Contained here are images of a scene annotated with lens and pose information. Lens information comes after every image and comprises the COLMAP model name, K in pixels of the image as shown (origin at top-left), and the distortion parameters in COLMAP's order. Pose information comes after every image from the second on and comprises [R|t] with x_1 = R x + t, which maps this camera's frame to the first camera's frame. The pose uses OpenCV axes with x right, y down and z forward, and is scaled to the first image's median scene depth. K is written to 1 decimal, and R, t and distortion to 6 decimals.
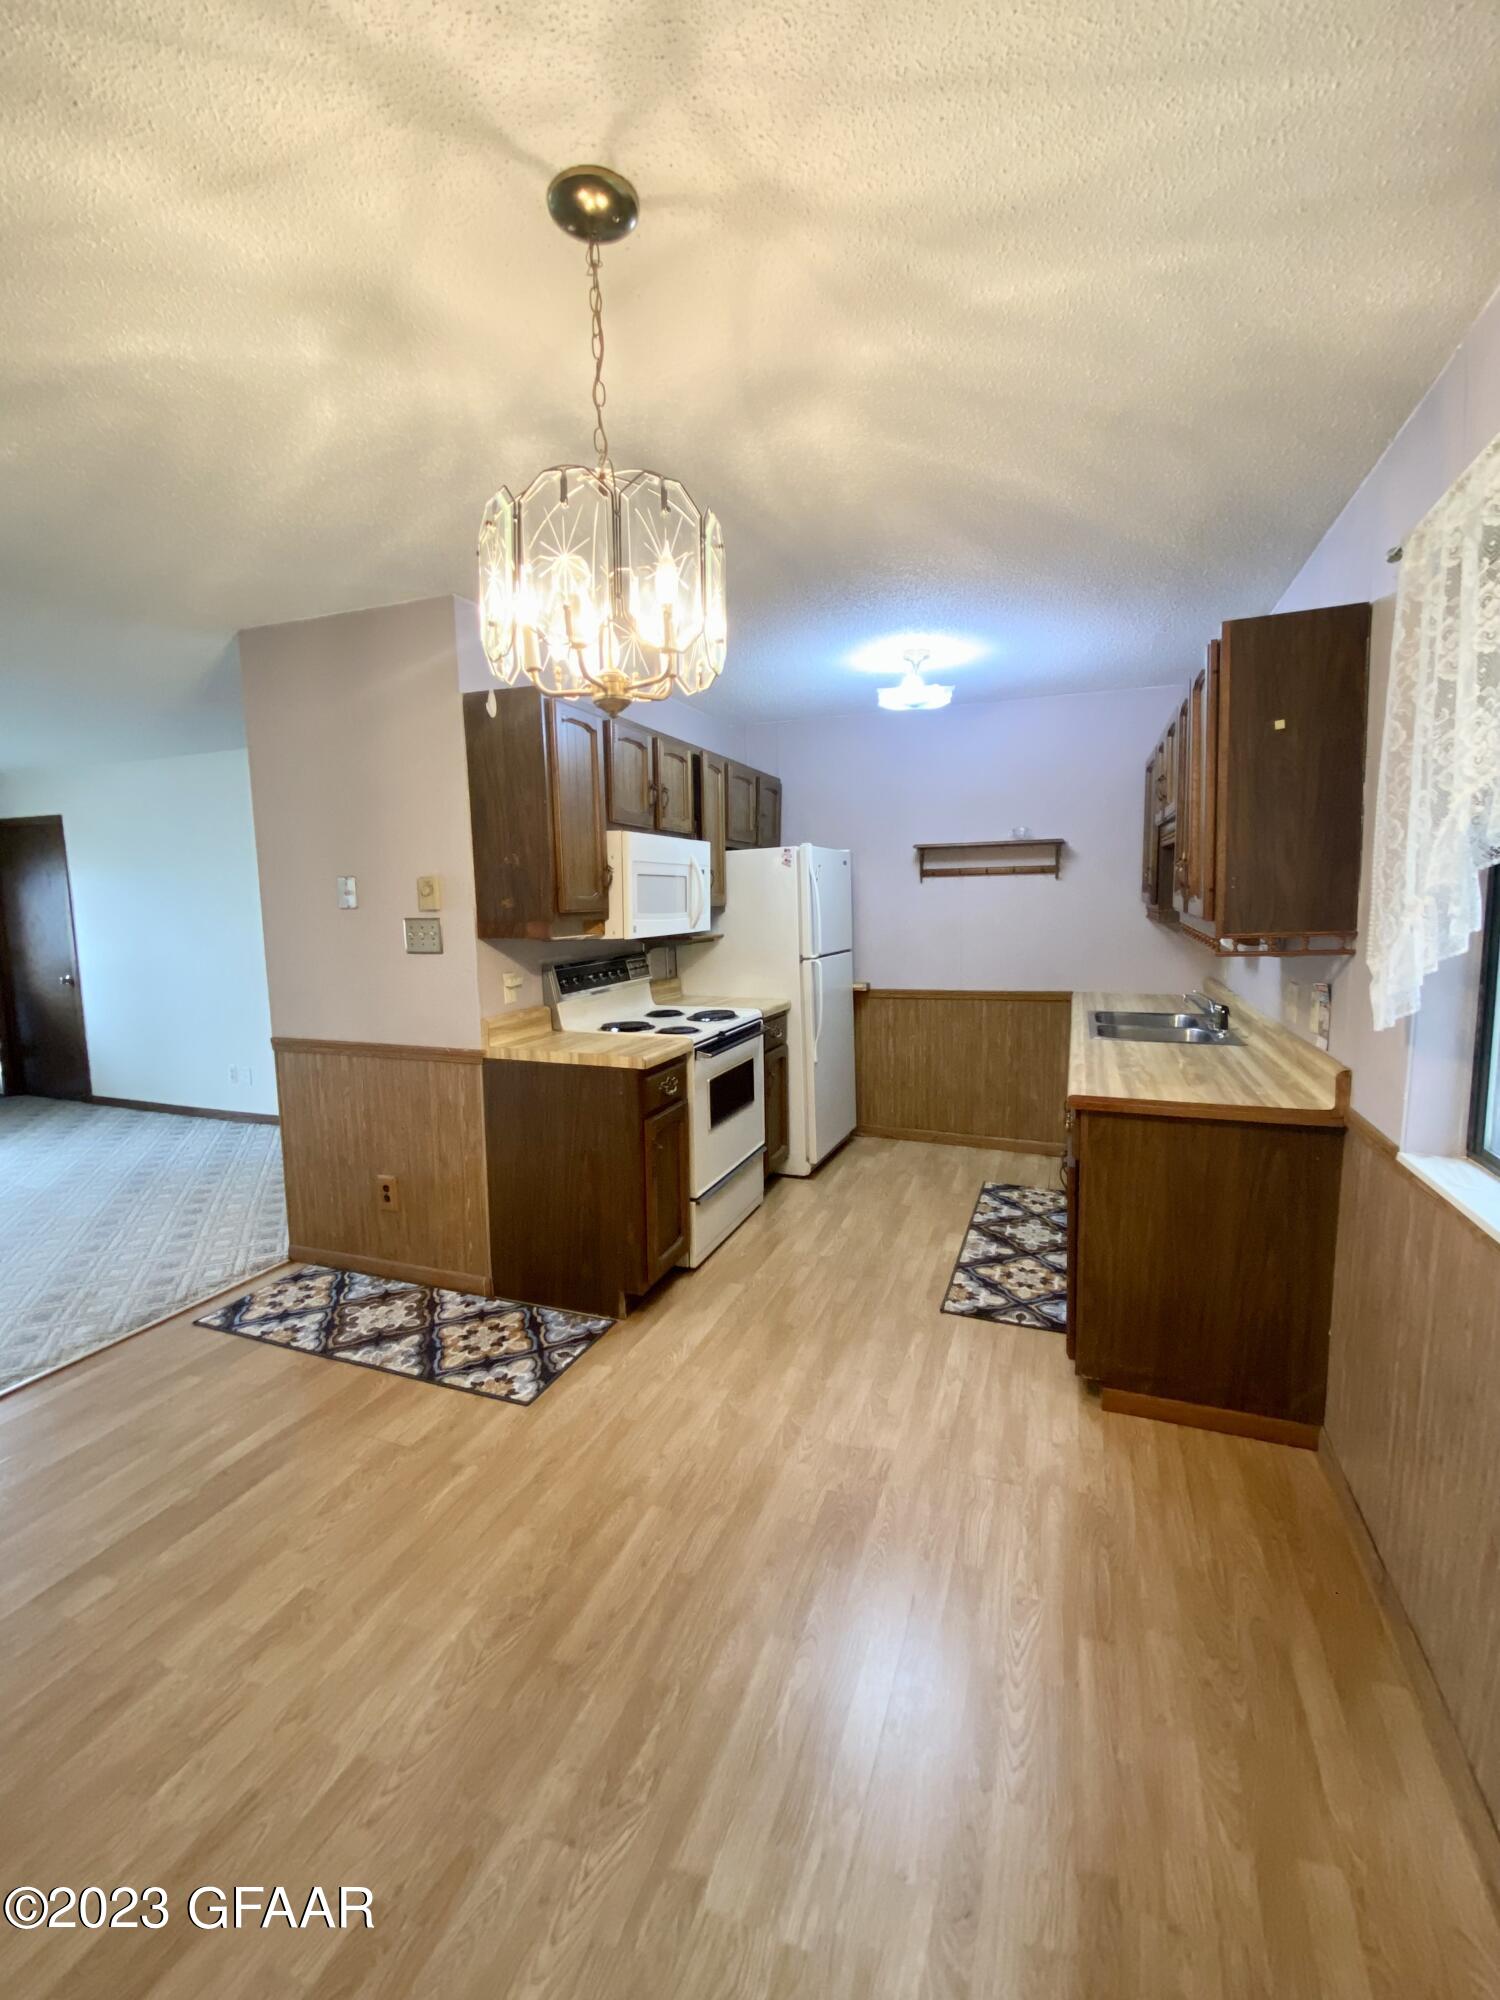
lens RADIAL K [[849.3, 0, 743.7], [0, 849.3, 991.8], [0, 0, 1]] dist [0.003452, -0.000048]
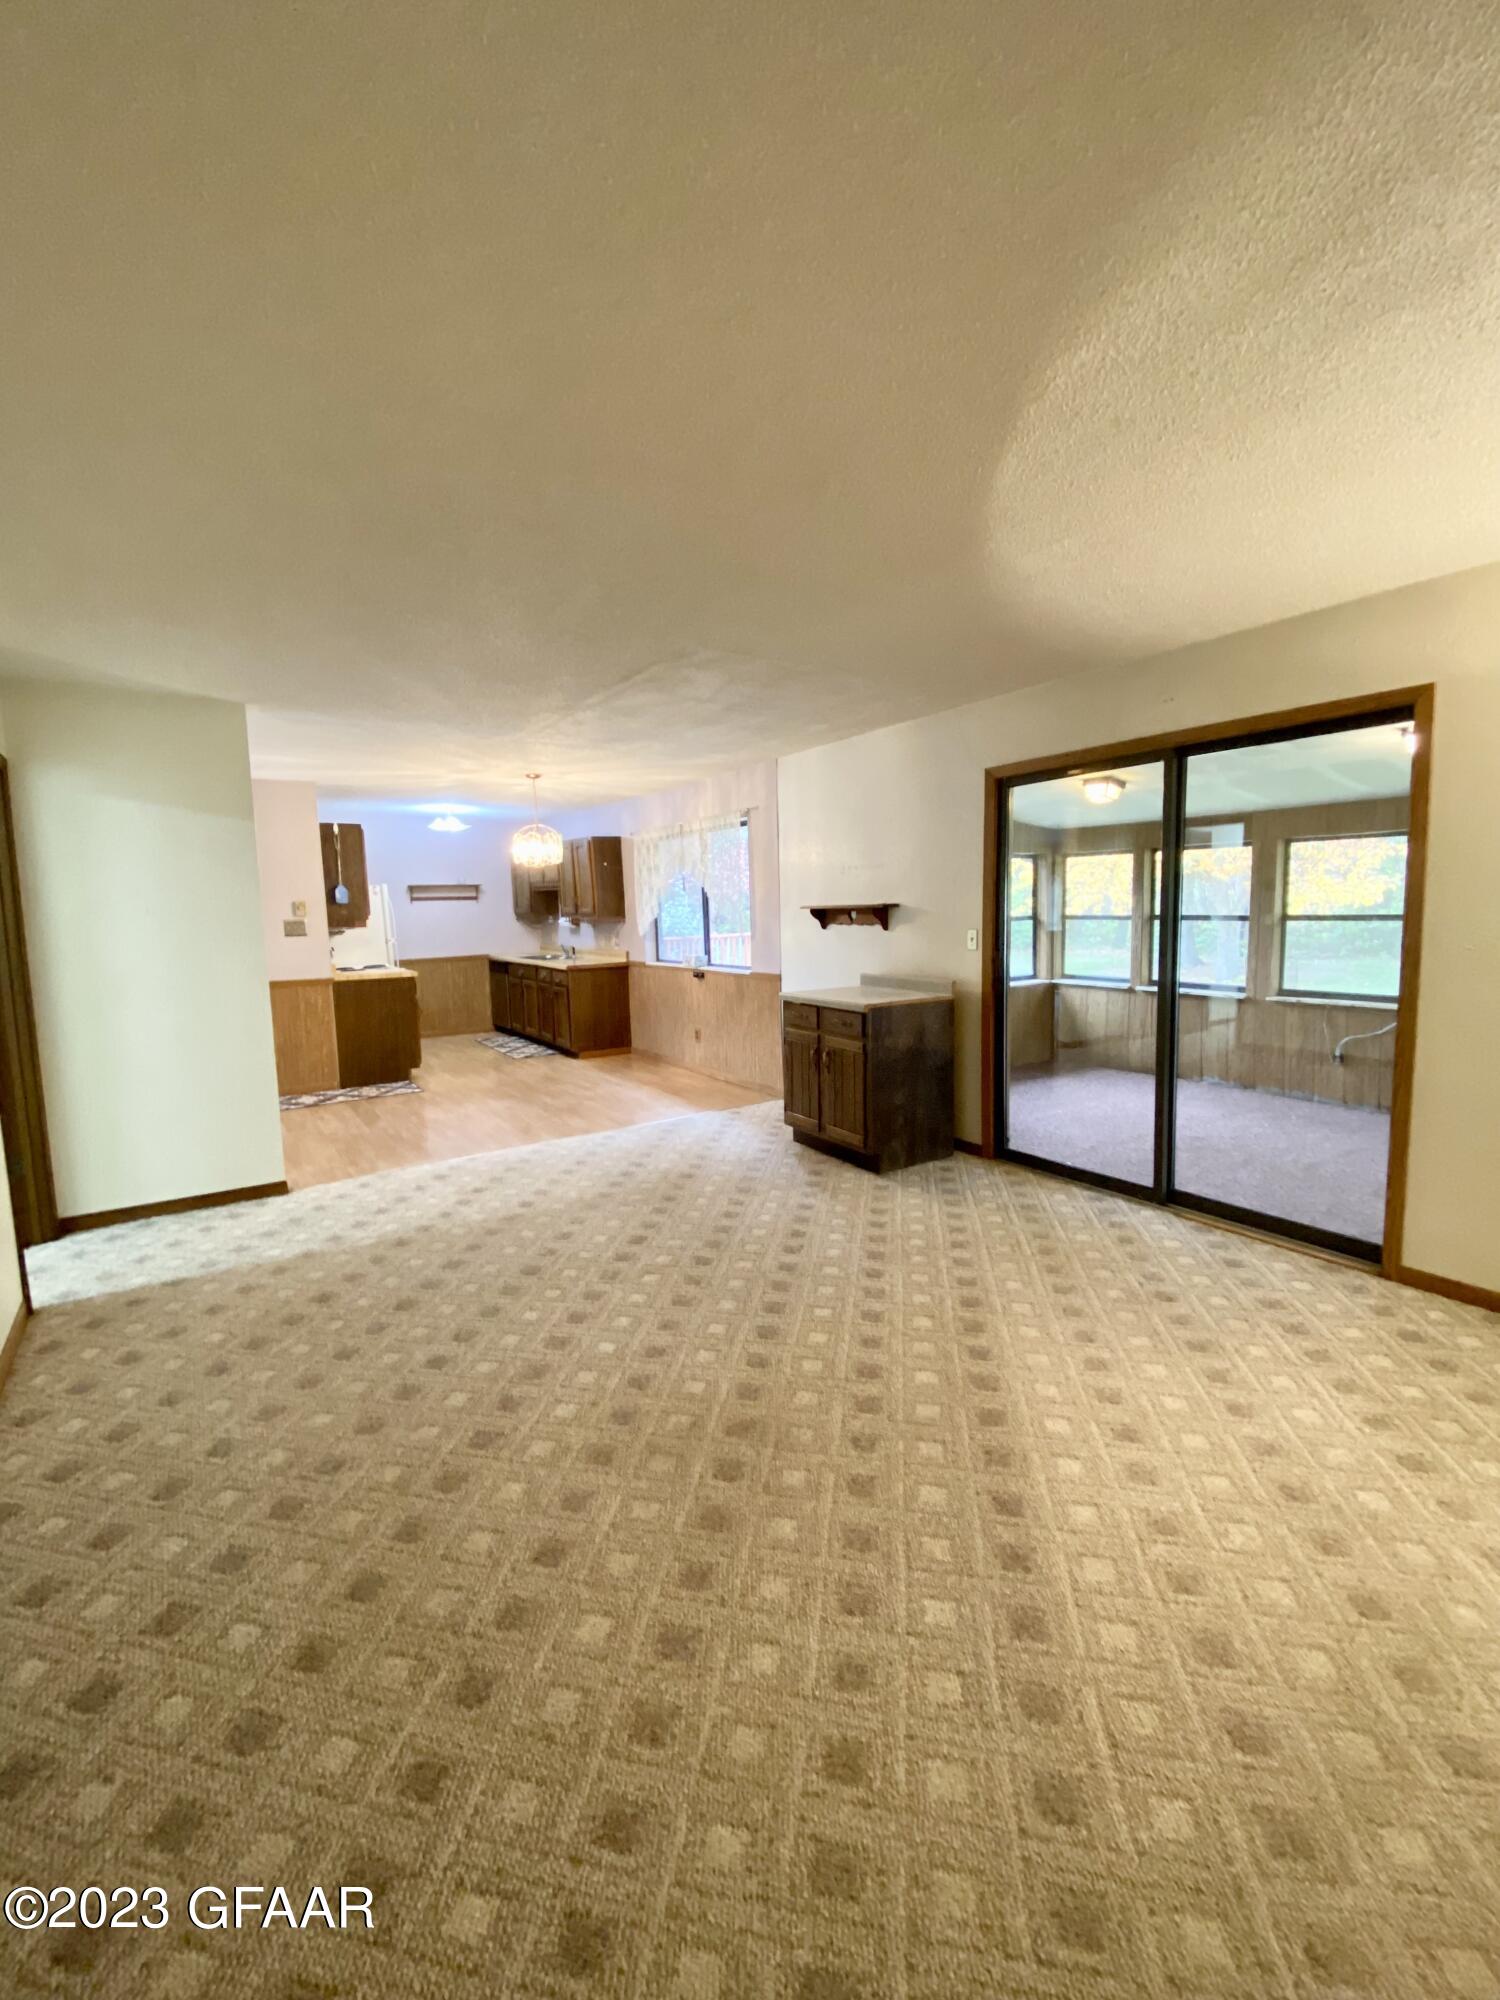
lens RADIAL K [[849.3, 0, 755.1], [0, 849.3, 995.8], [0, 0, 1]] dist [0.003452, -0.000048]
pose [[0.569363, -0.089283, 0.817223, -1.273245], [0.104189, 0.993906, 0.035997, 0.126193], [-0.815457, 0.064650, 0.575196, -1.011791]]
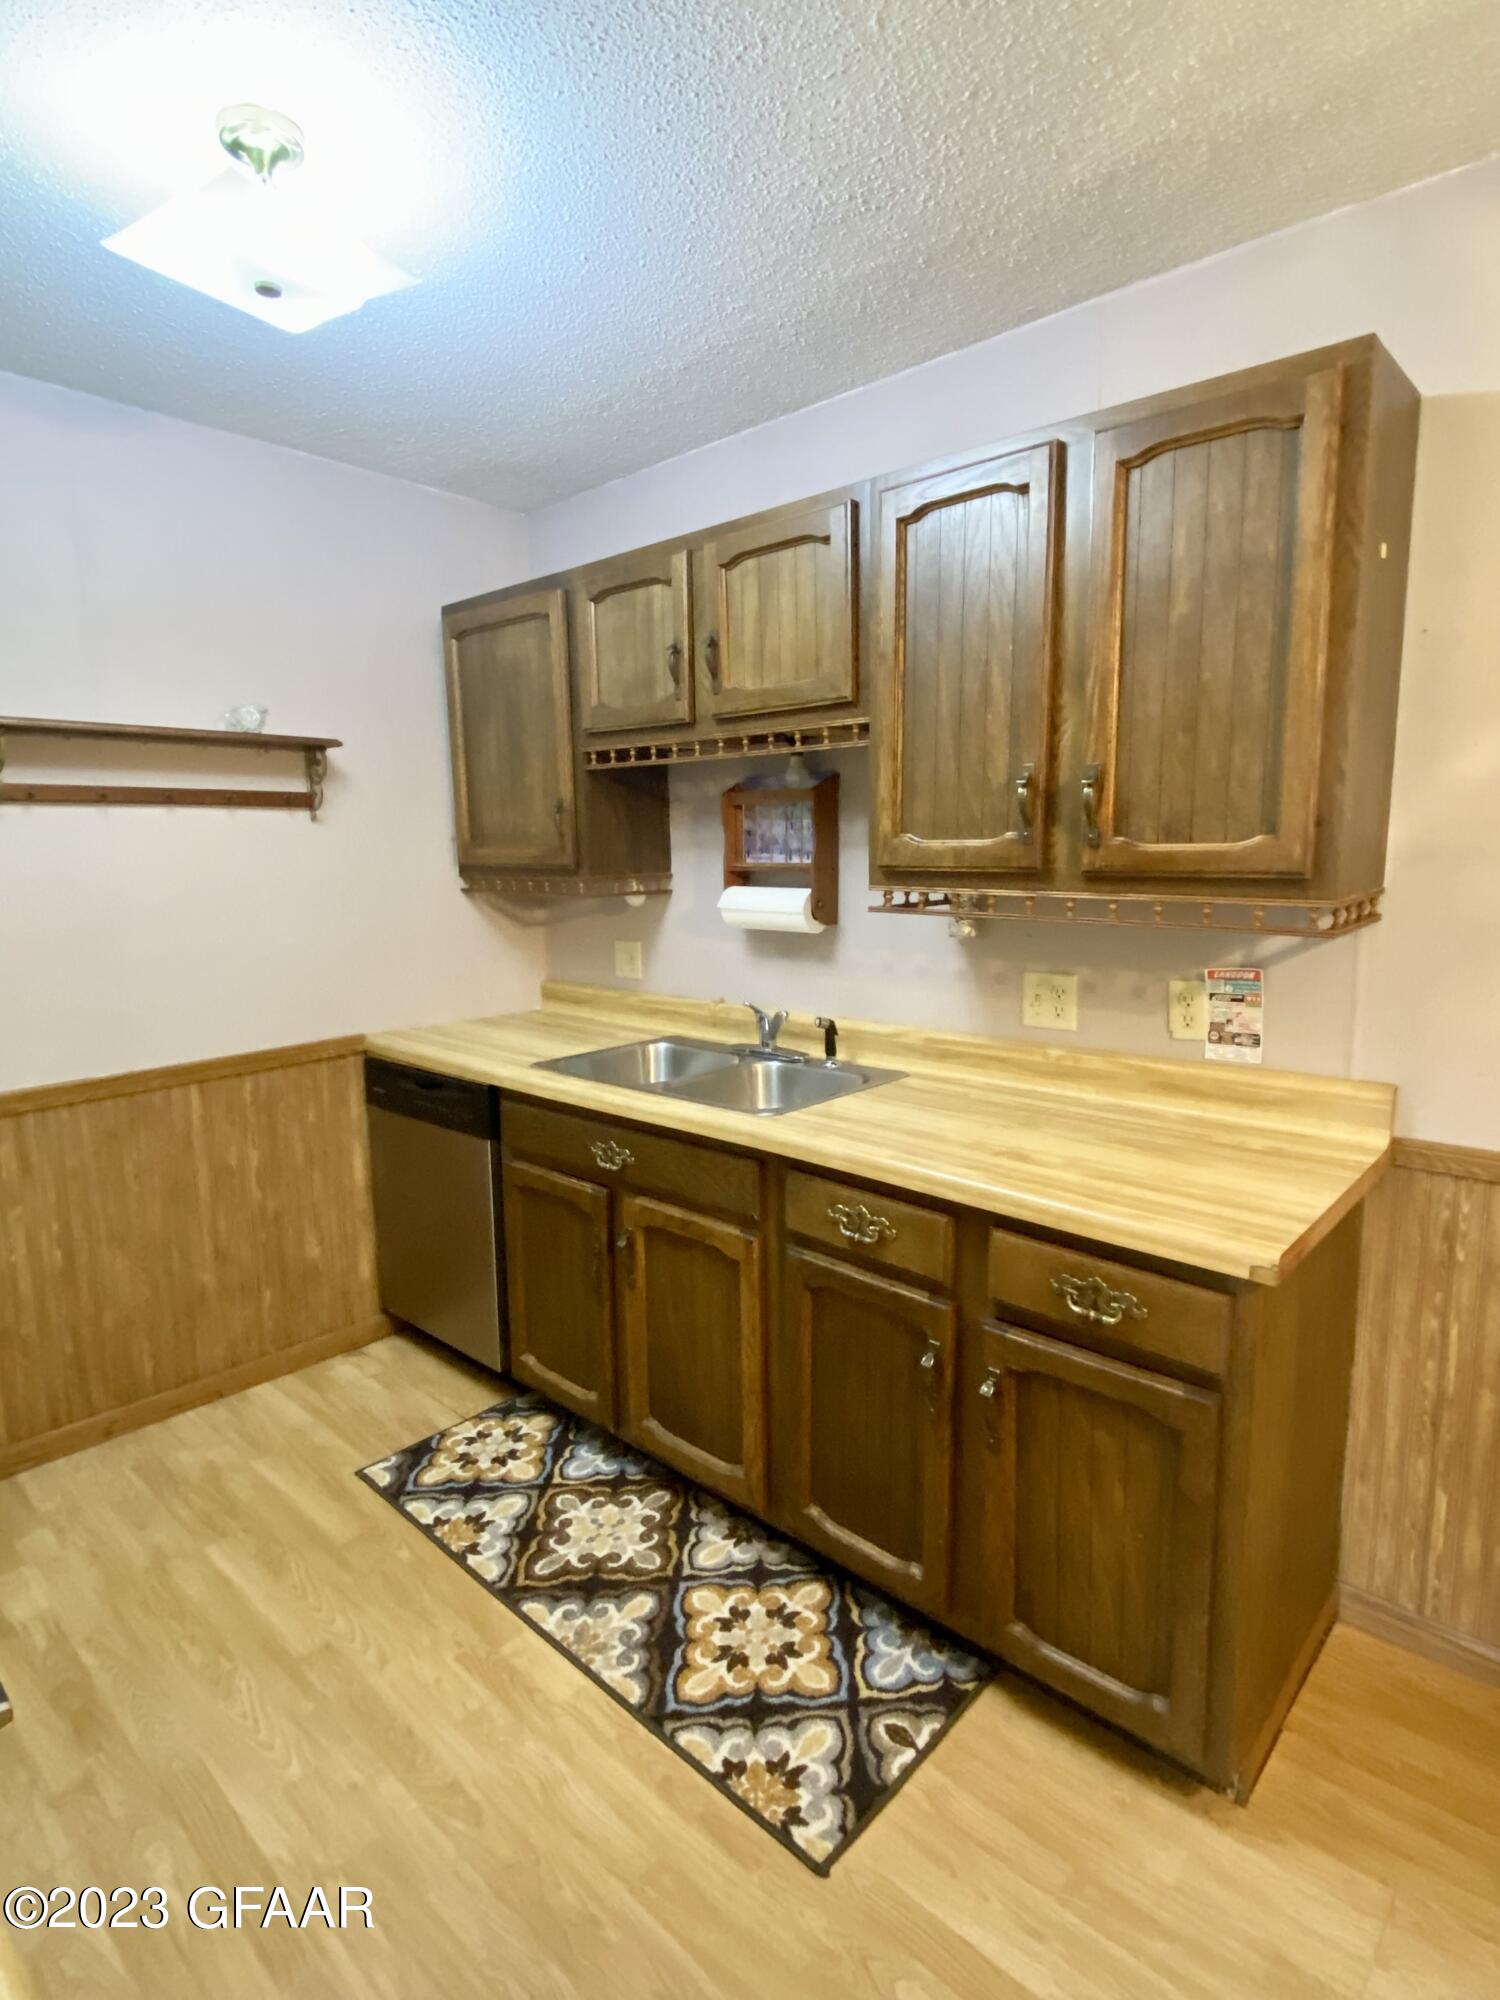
lens RADIAL K [[1034.5, 0, 758.9], [0, 1034.5, 989.8], [0, 0, 1]] dist [-0.000368, -0.010324]
pose [[0.358392, -0.120216, 0.925798, -0.146199], [0.112734, 0.989991, 0.084911, -0.067586], [-0.926739, 0.073937, 0.368358, 0.668671]]
